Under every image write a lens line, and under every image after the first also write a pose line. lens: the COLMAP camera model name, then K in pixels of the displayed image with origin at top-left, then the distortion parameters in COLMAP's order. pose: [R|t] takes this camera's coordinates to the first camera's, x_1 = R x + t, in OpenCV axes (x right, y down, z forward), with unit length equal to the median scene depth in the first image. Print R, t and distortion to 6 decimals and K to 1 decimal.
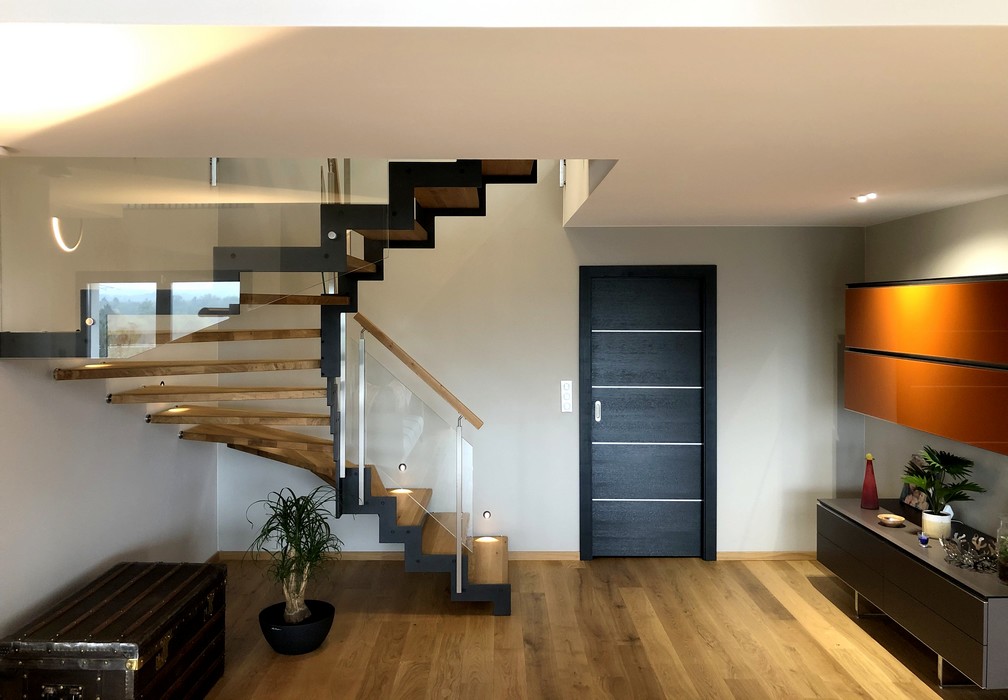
lens RADIAL K [[828.9, 0, 491.2], [0, 828.9, 315.2], [0, 0, 1]] dist [0.066445, -0.050605]
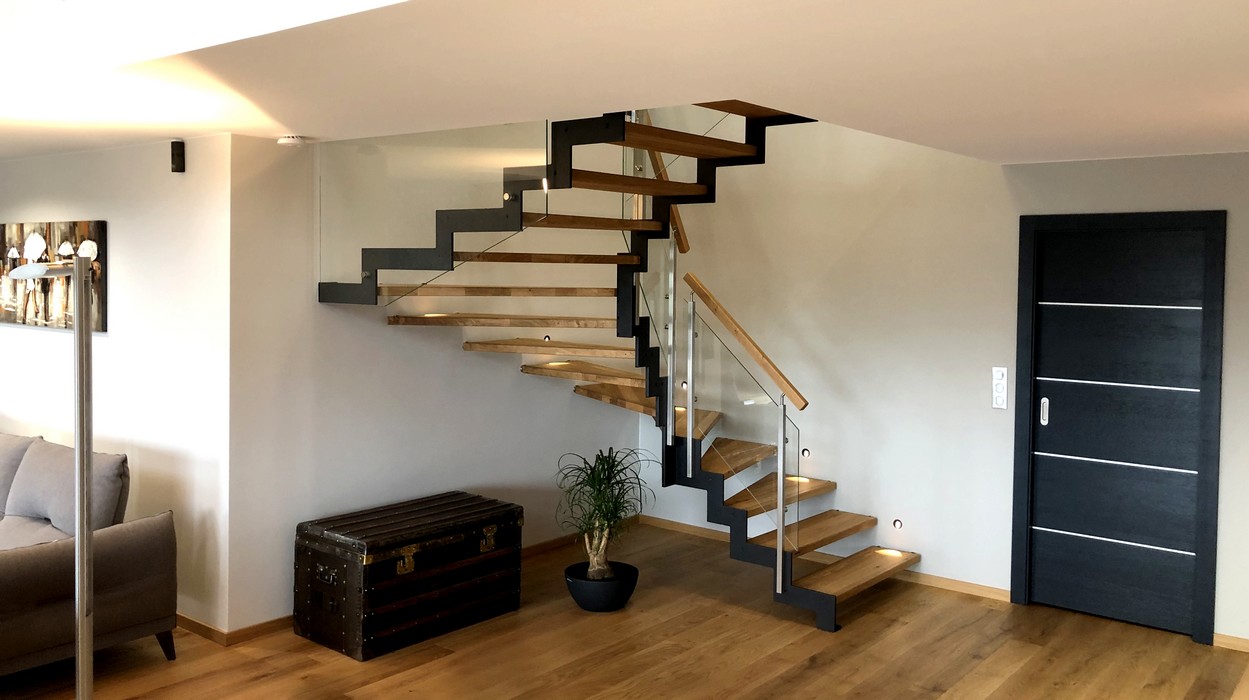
lens RADIAL K [[1022.0, 0, 639.0], [0, 1022.0, 283.8], [0, 0, 1]] dist [0.055913, -0.028253]
pose [[0.792497, 0.019893, -0.609551, 0.541330], [-0.020222, 0.999775, 0.006337, 0.003034], [0.609540, 0.007304, 0.792721, 0.052224]]
